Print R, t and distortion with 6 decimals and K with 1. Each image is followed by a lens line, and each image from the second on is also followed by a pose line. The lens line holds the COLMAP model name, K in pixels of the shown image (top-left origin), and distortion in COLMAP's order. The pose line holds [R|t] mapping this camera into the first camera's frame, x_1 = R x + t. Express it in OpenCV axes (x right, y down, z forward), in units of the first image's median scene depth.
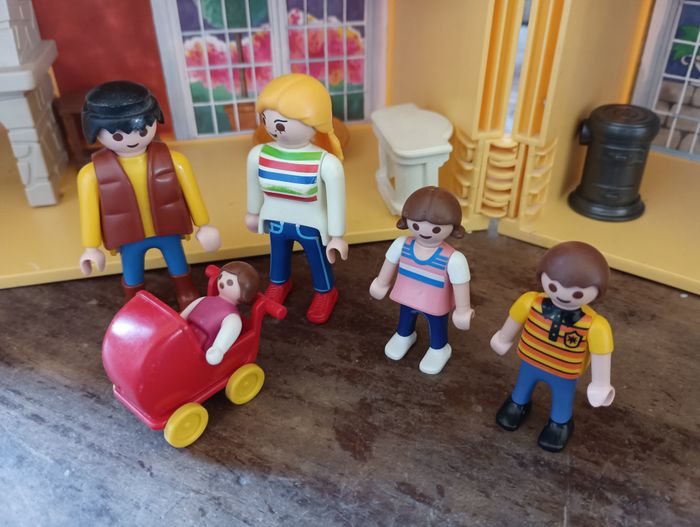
lens RADIAL K [[598.0, 0, 339.8], [0, 598.0, 271.2], [0, 0, 1]] dist [0.046085, -0.104784]
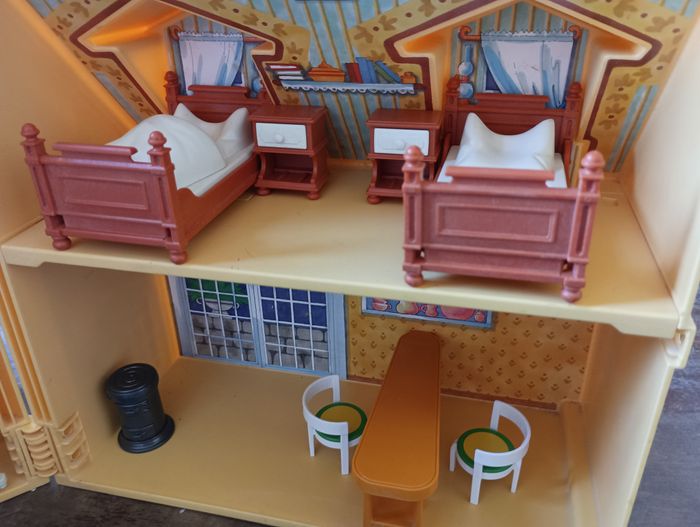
lens RADIAL K [[587.2, 0, 347.8], [0, 587.2, 266.5], [0, 0, 1]] dist [0.066630, -0.100891]
pose [[0.920282, -0.190705, 0.341632, 0.523254], [0.228178, 0.970902, -0.072688, -0.298682], [-0.317829, 0.144846, 0.937019, -0.453514]]
